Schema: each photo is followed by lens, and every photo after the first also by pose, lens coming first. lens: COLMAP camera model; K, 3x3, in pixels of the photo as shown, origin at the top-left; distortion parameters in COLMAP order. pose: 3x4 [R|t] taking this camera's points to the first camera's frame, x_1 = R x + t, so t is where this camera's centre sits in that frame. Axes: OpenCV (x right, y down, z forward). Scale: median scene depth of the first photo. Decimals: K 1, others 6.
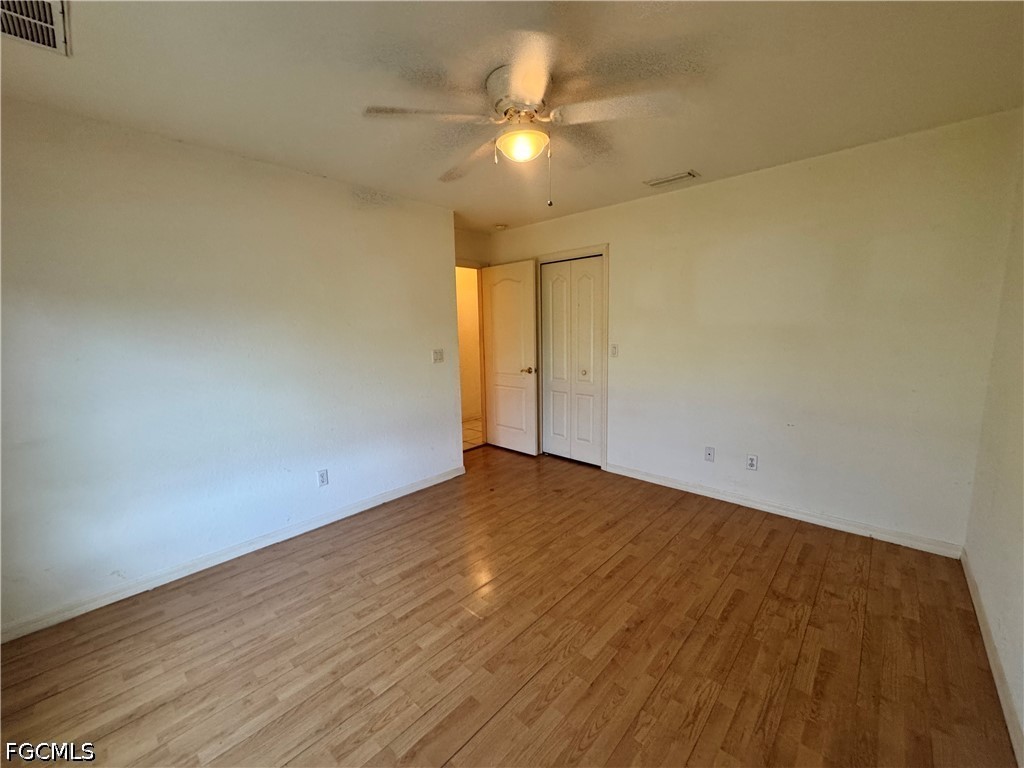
lens RADIAL K [[414.1, 0, 512.0], [0, 414.1, 384.0], [0, 0, 1]] dist [-0.002960, -0.000120]
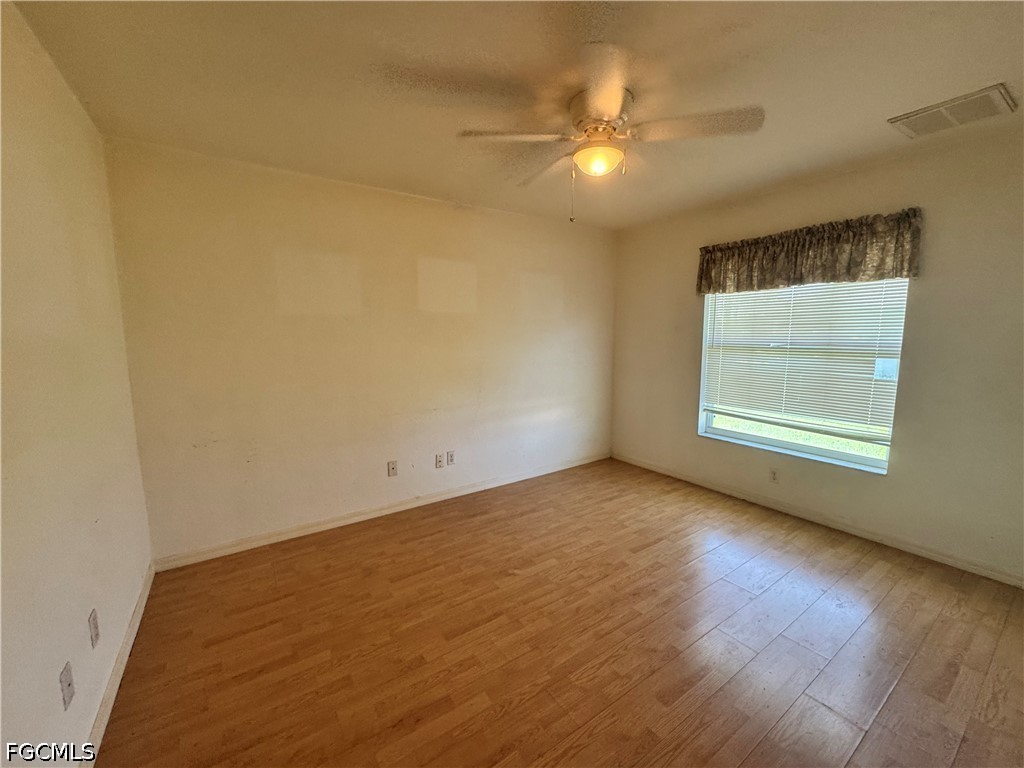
lens RADIAL K [[414.1, 0, 512.0], [0, 414.1, 384.0], [0, 0, 1]] dist [-0.002960, -0.000120]
pose [[-0.974533, 0.002318, 0.224233, 0.003169], [0.059943, 0.966251, 0.250530, -0.257601], [-0.216084, 0.257591, -0.941783, 1.883531]]
